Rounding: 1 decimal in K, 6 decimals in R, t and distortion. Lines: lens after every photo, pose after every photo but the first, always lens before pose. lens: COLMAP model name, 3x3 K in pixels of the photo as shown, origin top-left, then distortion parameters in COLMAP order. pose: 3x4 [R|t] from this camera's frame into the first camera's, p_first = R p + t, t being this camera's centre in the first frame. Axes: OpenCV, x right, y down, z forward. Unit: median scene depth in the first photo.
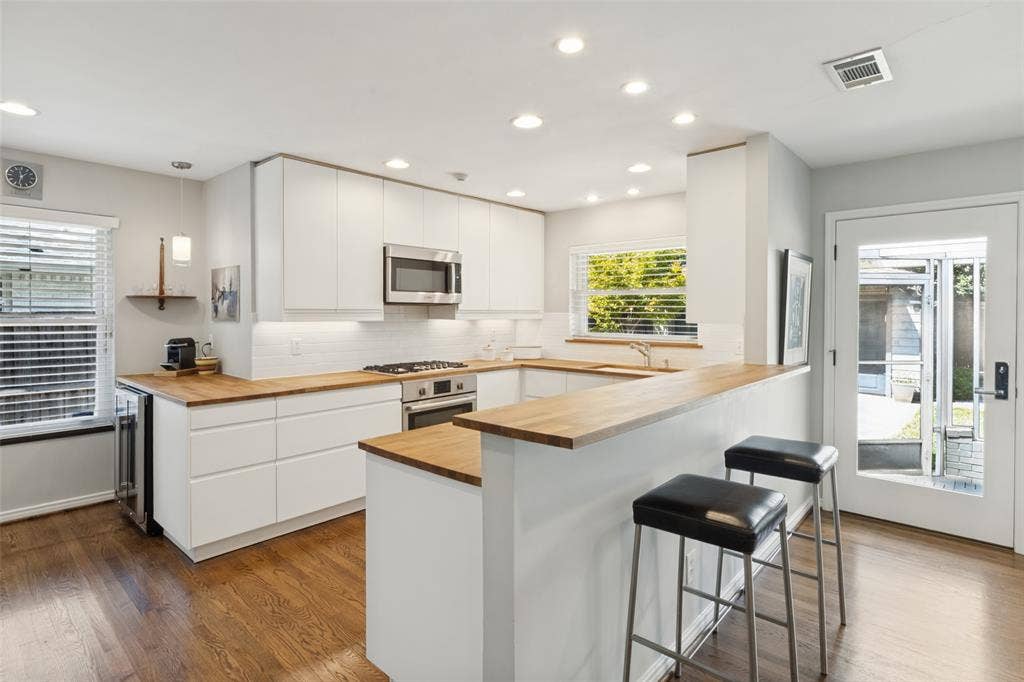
lens RADIAL K [[513.2, 0, 511.6], [0, 513.2, 323.1], [0, 0, 1]] dist [0.000053, 0.000029]
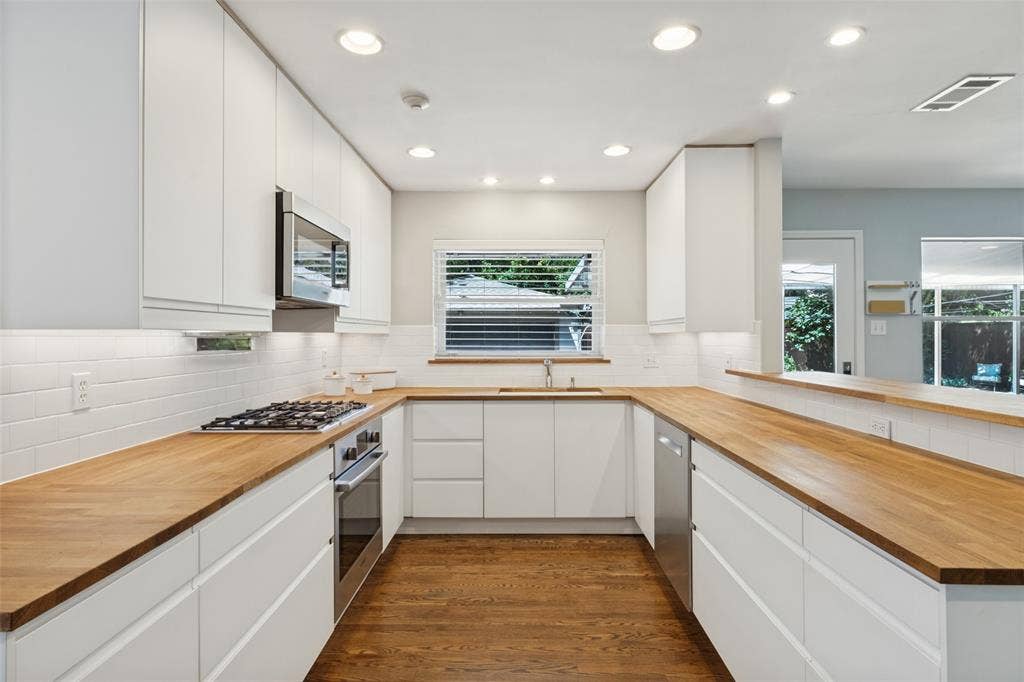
lens RADIAL K [[536.2, 0, 514.1], [0, 536.2, 330.1], [0, 0, 1]] dist [-0.001711, -0.000824]
pose [[0.756765, 0.003602, 0.653677, -0.412199], [0.017591, 0.999510, -0.025872, 0.013109], [-0.653450, 0.031078, 0.756331, 0.404926]]
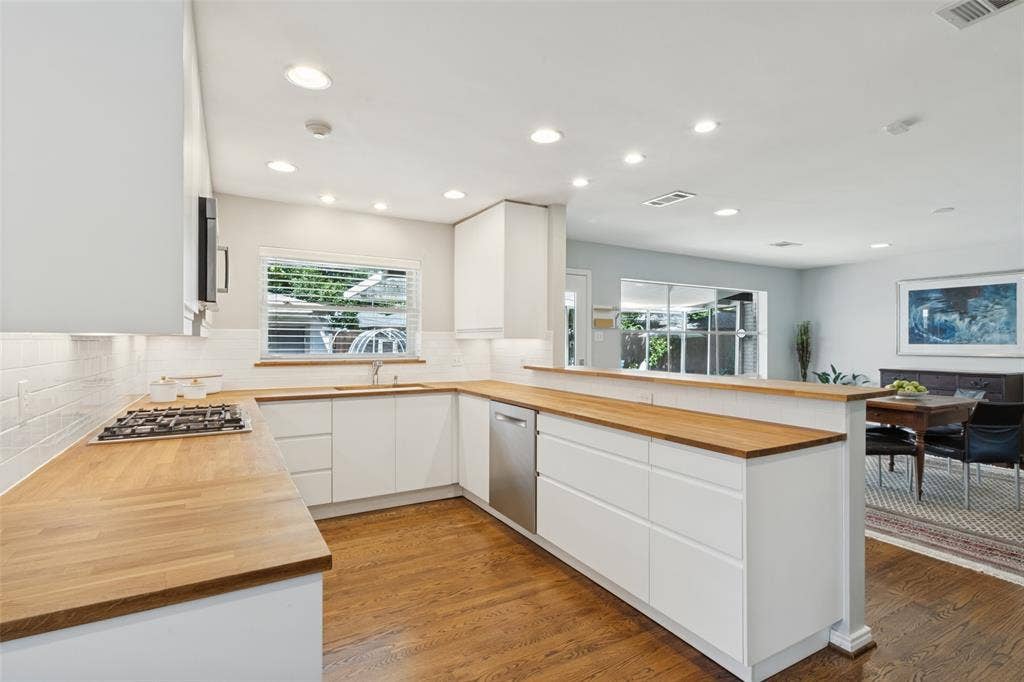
lens RADIAL K [[475.4, 0, 512.0], [0, 475.4, 341.0], [0, 0, 1]] dist [-0.002300, -0.000281]
pose [[0.332521, -0.001369, 0.943095, -0.579443], [0.016235, 0.999859, -0.004273, 0.009394], [-0.942956, 0.016732, 0.332497, 0.502654]]
